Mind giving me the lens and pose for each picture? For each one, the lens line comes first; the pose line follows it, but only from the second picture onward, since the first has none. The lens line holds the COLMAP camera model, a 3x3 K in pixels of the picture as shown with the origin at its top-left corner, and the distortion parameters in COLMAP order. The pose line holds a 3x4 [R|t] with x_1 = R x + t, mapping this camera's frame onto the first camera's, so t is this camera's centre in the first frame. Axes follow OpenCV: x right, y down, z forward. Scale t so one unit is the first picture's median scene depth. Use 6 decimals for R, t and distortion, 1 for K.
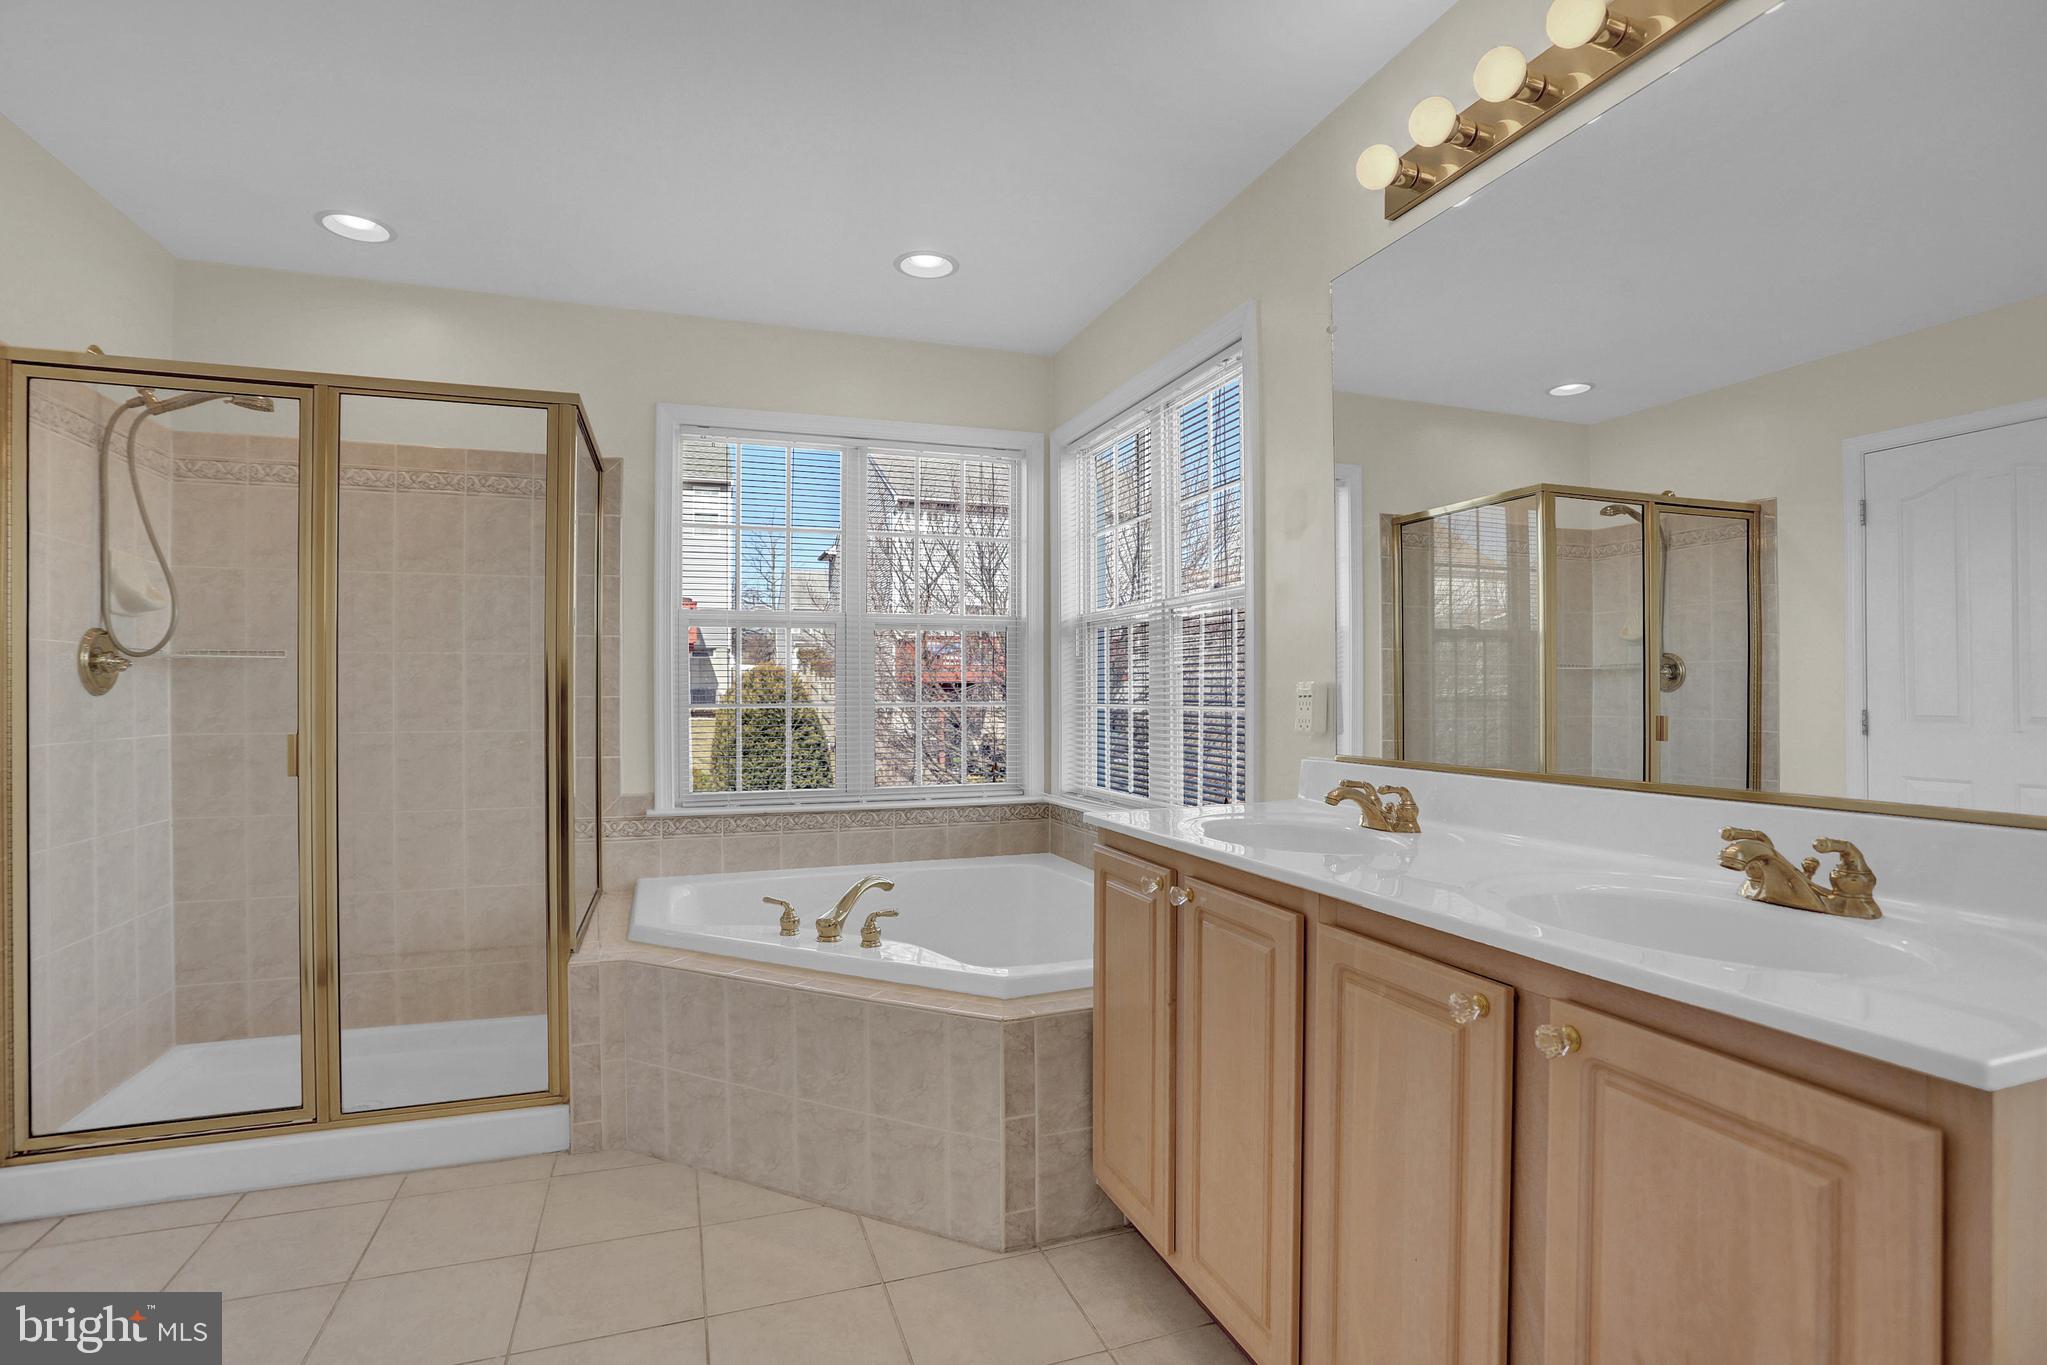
lens RADIAL K [[981.0, 0, 1023.5], [0, 981.0, 682.5], [0, 0, 1]] dist [-0.061805, 0.000361]
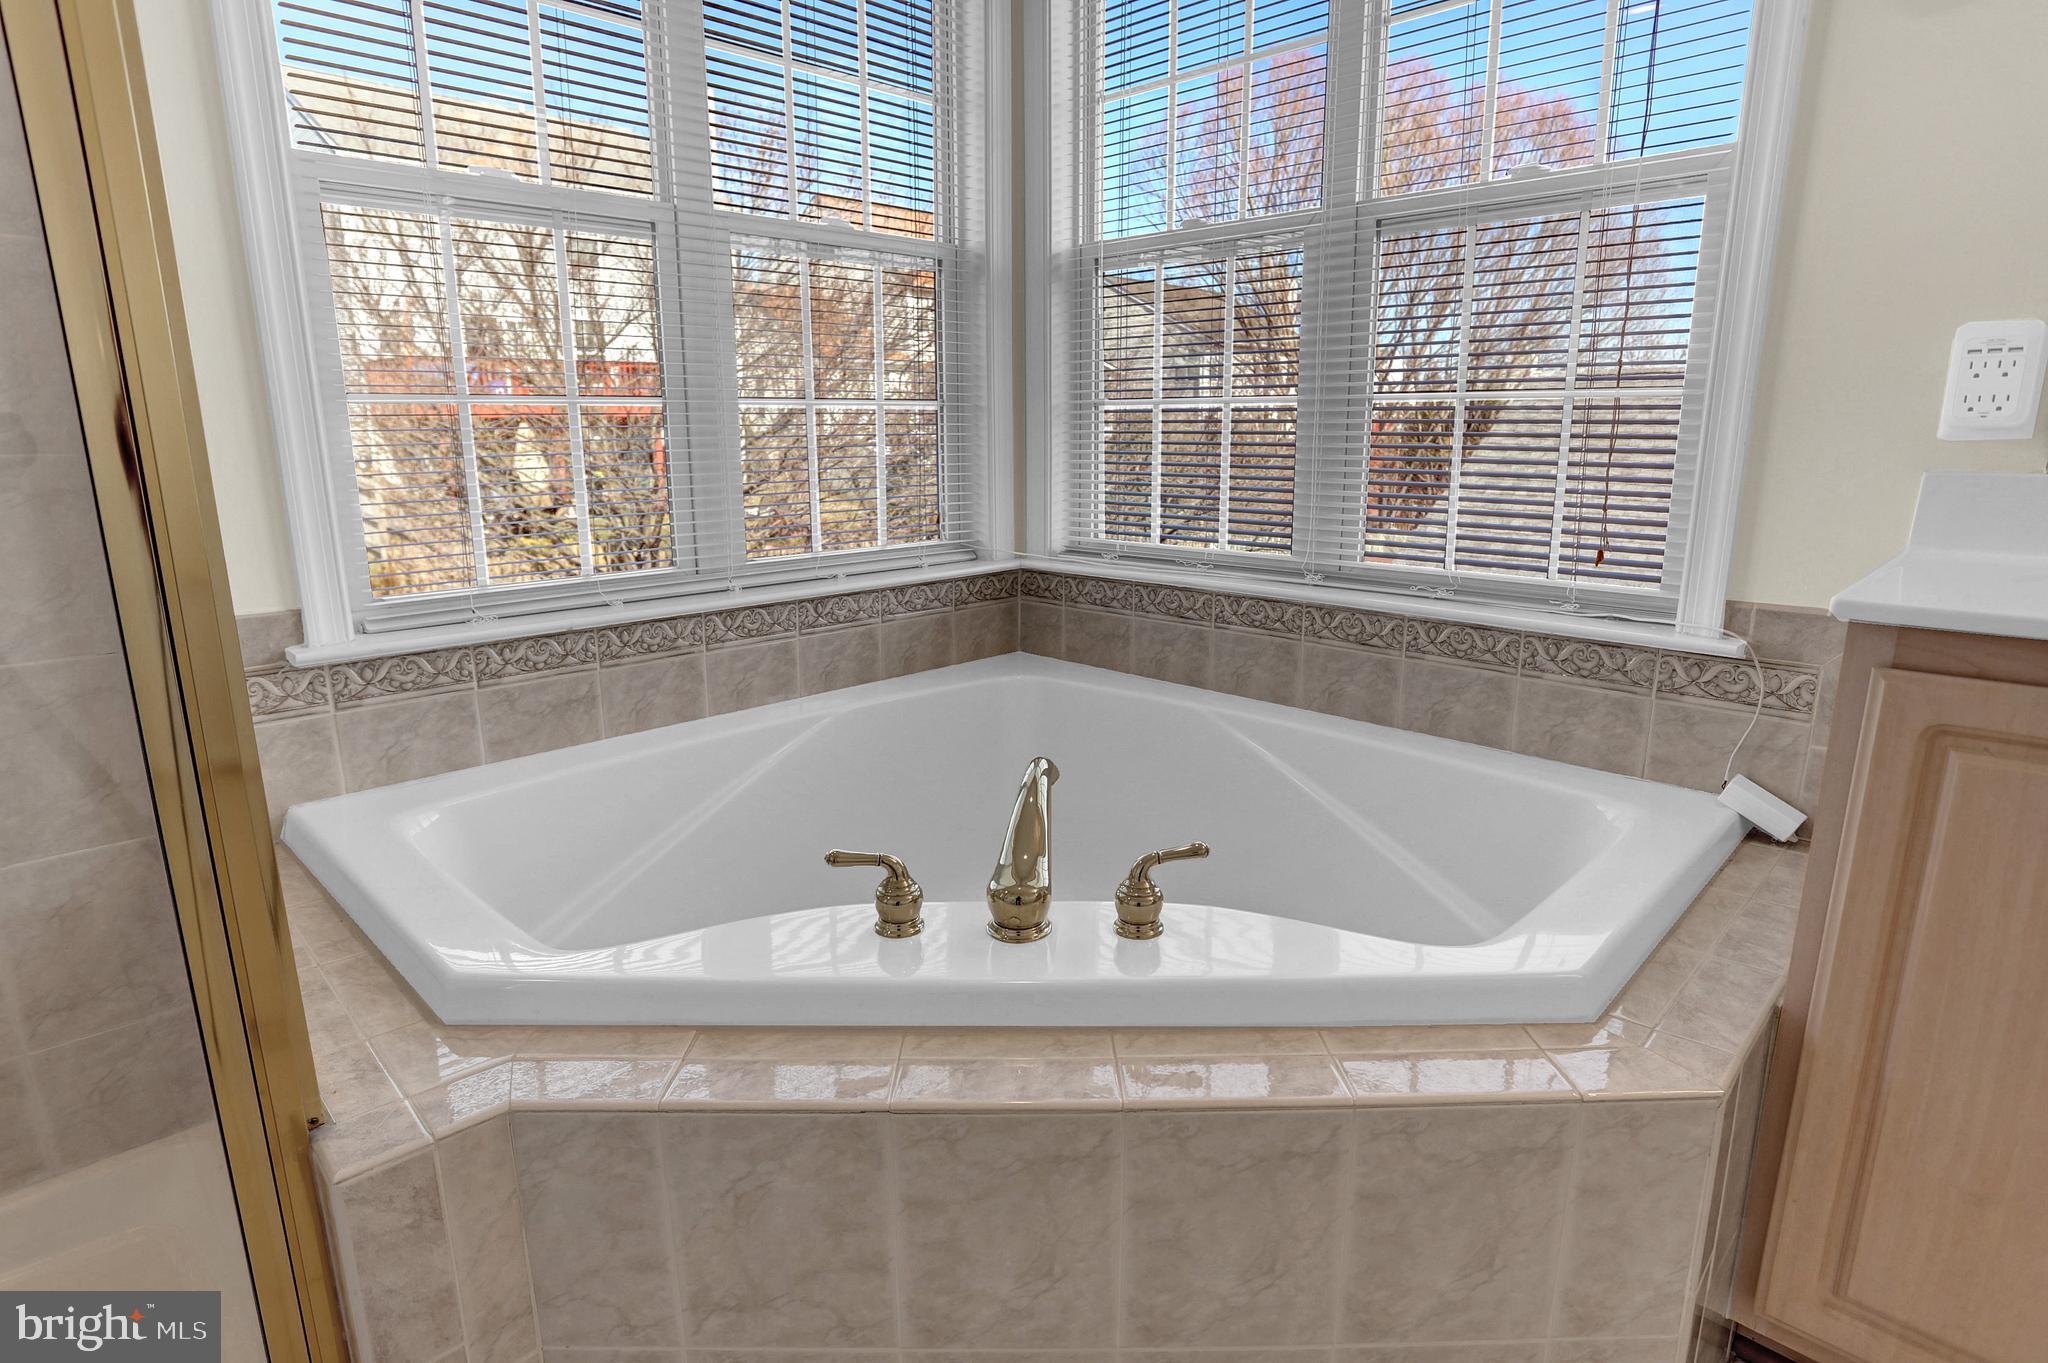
lens RADIAL K [[1071.9, 0, 1030.2], [0, 1071.9, 674.2], [0, 0, 1]] dist [-0.027921, 0.000199]
pose [[0.905871, -0.095764, 0.412587, -0.280941], [-0.001891, 0.973181, 0.230035, 0.036651], [-0.423550, -0.209162, 0.881395, 0.454074]]
